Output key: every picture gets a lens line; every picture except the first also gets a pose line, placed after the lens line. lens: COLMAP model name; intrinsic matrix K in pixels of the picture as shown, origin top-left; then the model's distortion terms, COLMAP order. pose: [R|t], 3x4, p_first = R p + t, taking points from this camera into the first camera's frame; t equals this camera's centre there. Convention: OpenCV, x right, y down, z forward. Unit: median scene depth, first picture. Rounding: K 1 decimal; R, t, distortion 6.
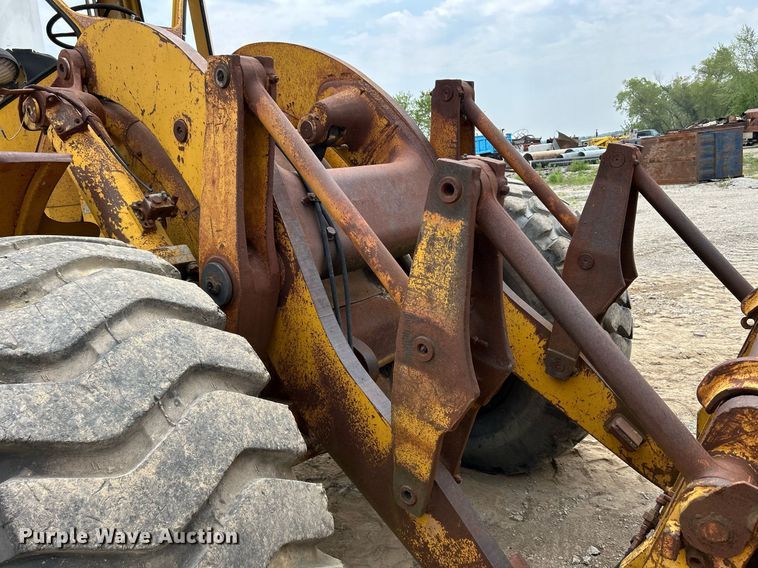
lens RADIAL K [[570.9, 0, 384.3], [0, 570.9, 285.1], [0, 0, 1]] dist [0.026075, -0.006104]
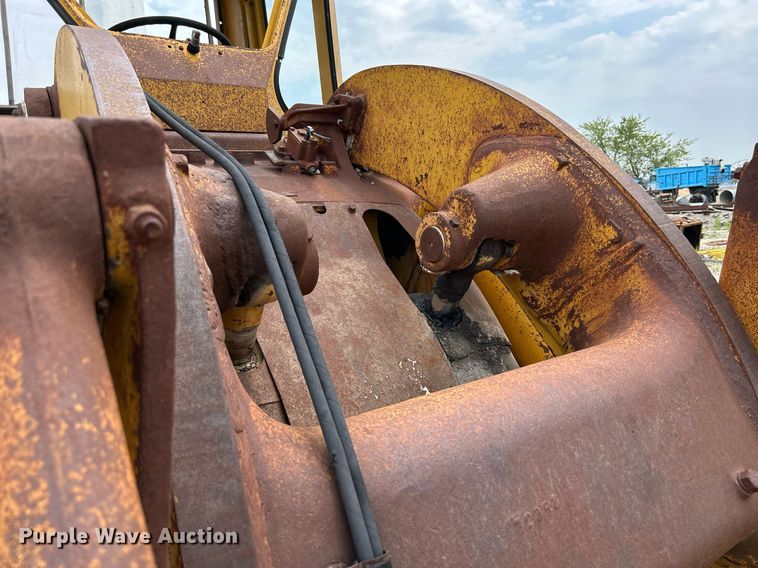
lens RADIAL K [[570.9, 0, 384.3], [0, 570.9, 285.1], [0, 0, 1]] dist [0.026075, -0.006104]
pose [[0.950630, 0.086466, -0.298036, -0.029492], [-0.098379, 0.994831, -0.025173, -0.218022], [0.294319, 0.053251, 0.954223, 0.530848]]
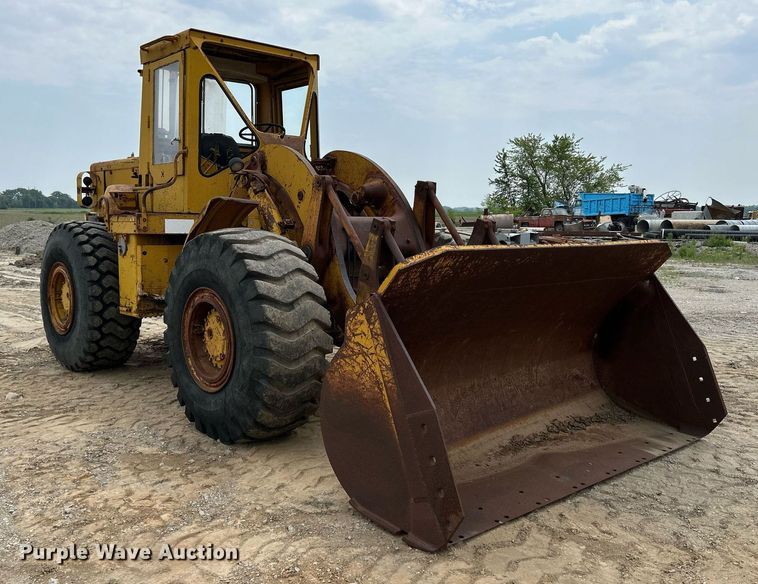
lens RADIAL K [[708.2, 0, 379.9], [0, 708.2, 303.1], [0, 0, 1]] dist [0.049925, -0.002311]
pose [[0.978161, 0.127773, -0.163939, 0.432926], [-0.139598, 0.988220, -0.062713, 0.266912], [0.153994, 0.084229, 0.984475, -1.533958]]
